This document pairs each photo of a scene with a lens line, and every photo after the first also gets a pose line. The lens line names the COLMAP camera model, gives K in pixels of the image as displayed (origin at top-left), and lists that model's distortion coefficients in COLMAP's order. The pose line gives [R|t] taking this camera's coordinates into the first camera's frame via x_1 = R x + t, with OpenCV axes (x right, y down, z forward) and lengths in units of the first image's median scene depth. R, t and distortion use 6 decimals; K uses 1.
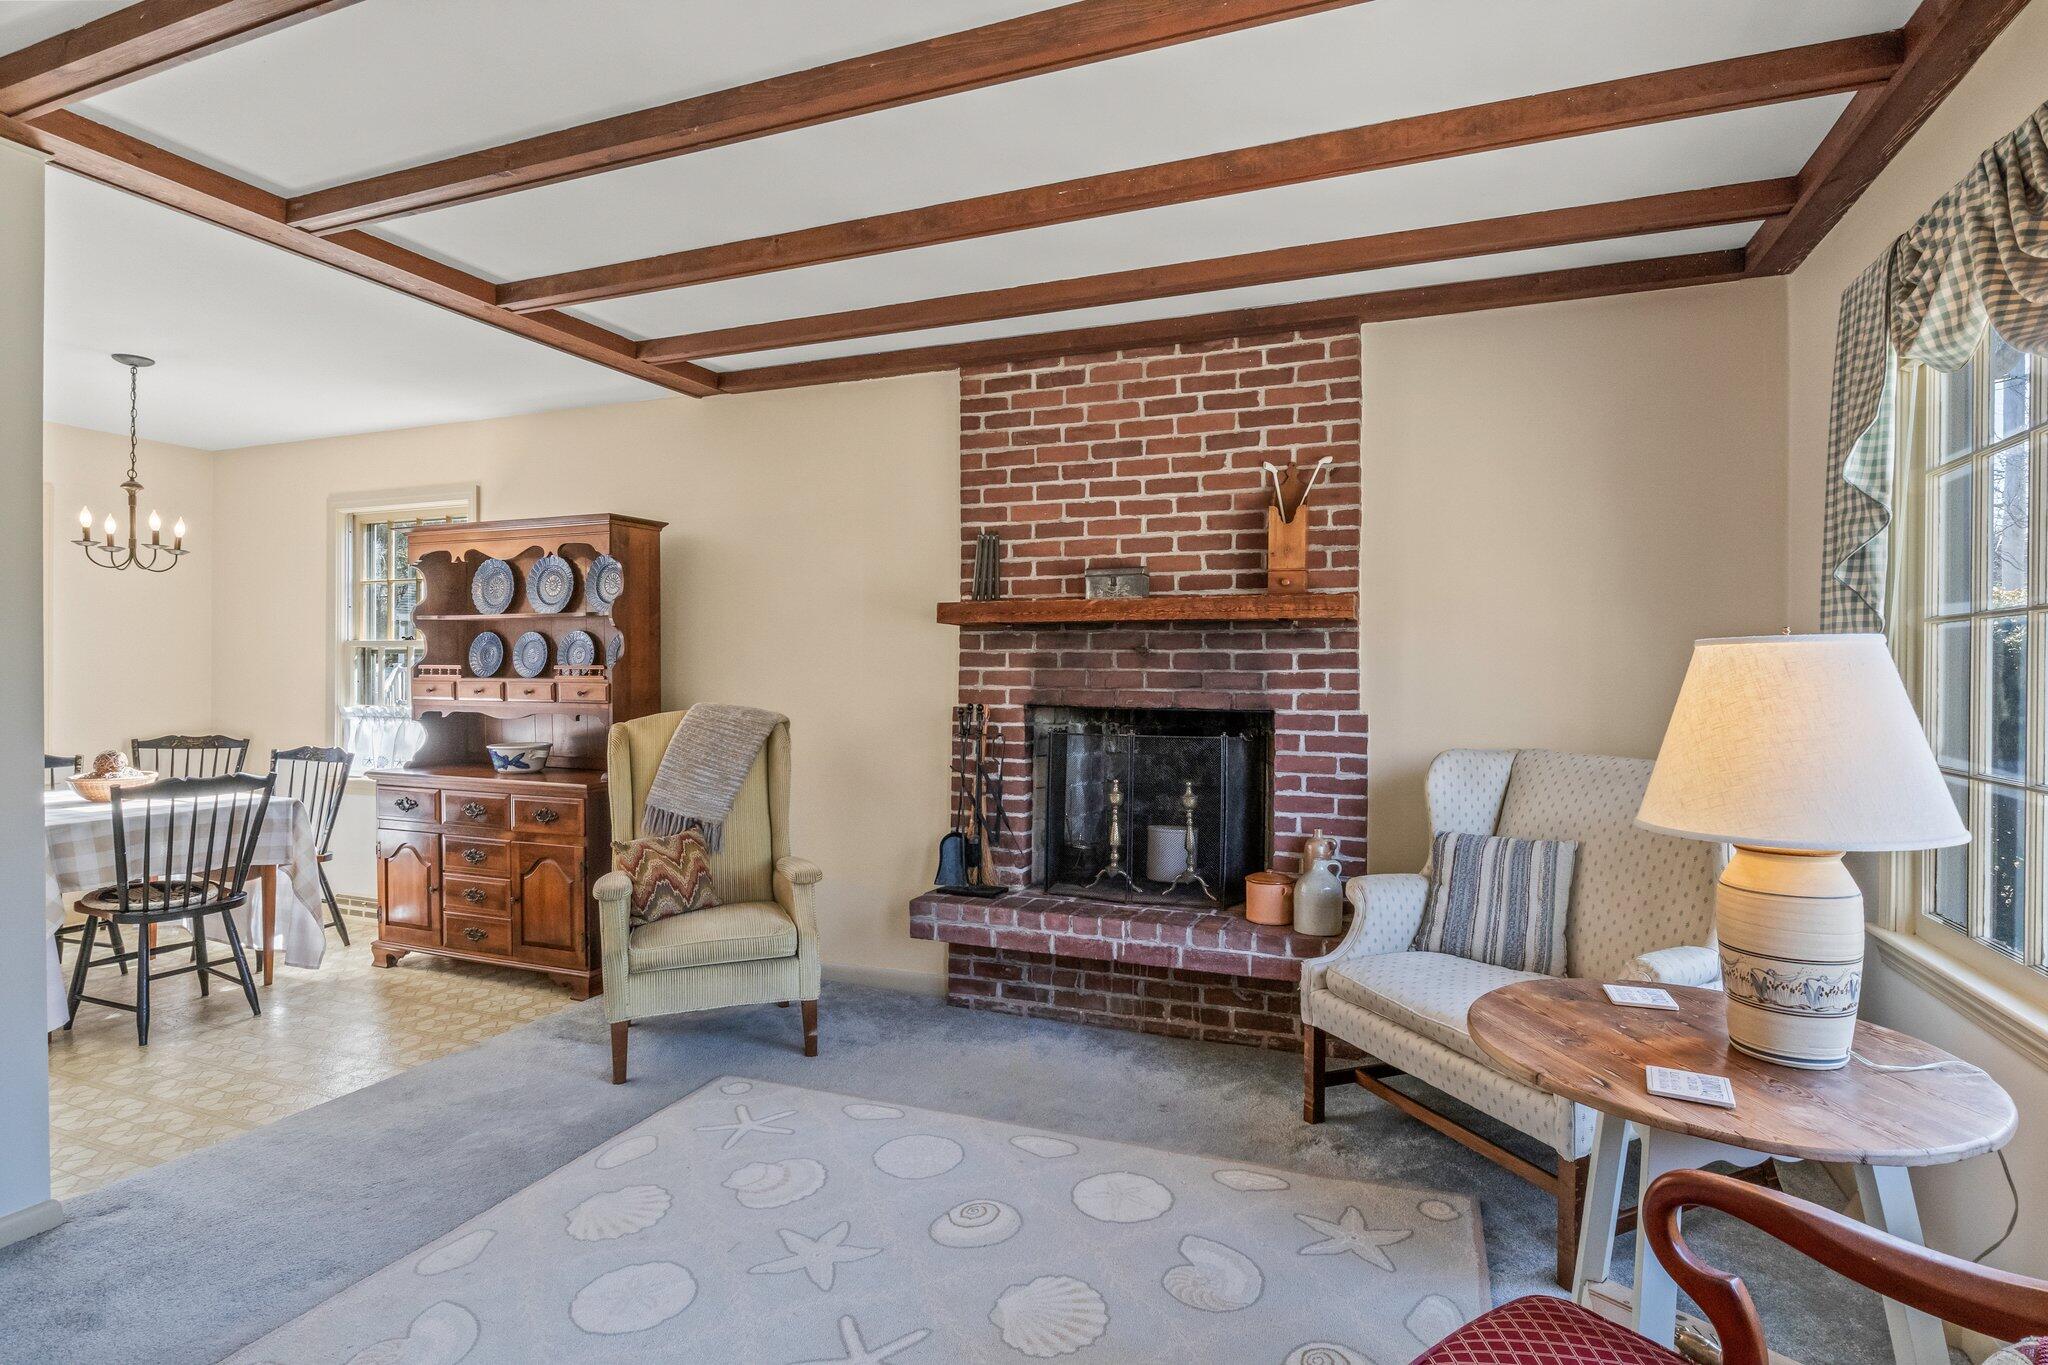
lens RADIAL K [[1068.0, 0, 1038.6], [0, 1068.0, 672.9], [0, 0, 1]] dist [0.000122, 0.000569]
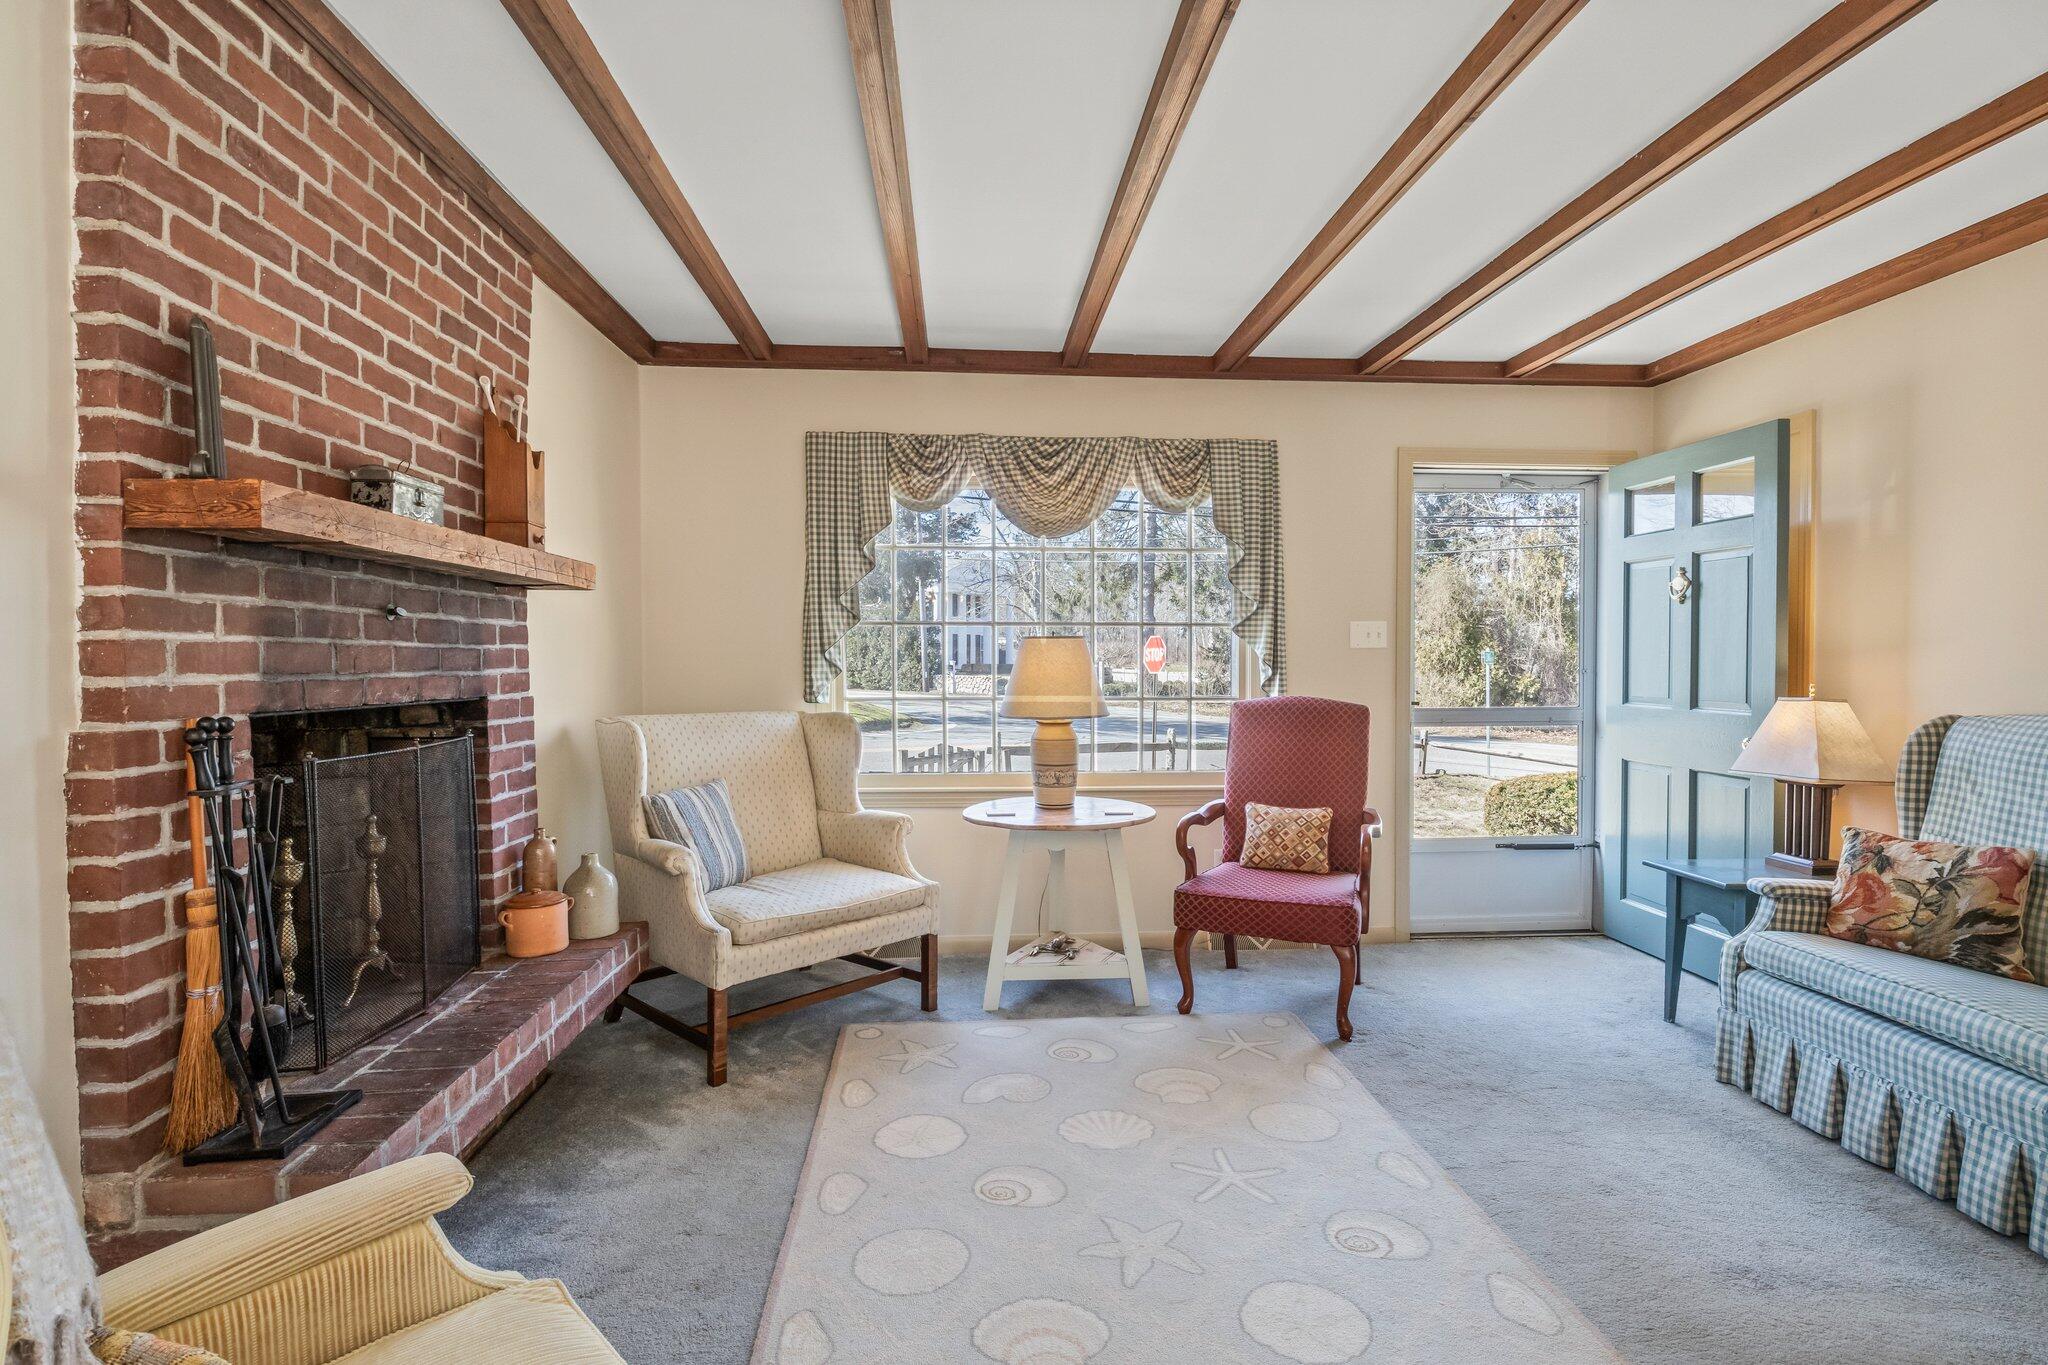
lens RADIAL K [[1068.0, 0, 1060.4], [0, 1068.0, 677.1], [0, 0, 1]] dist [0.000122, 0.000569]
pose [[-0.477400, -0.021172, 0.878431, -0.610893], [-0.003310, 0.999746, 0.022298, 0.001744], [-0.878680, 0.007738, -0.477349, 0.913849]]
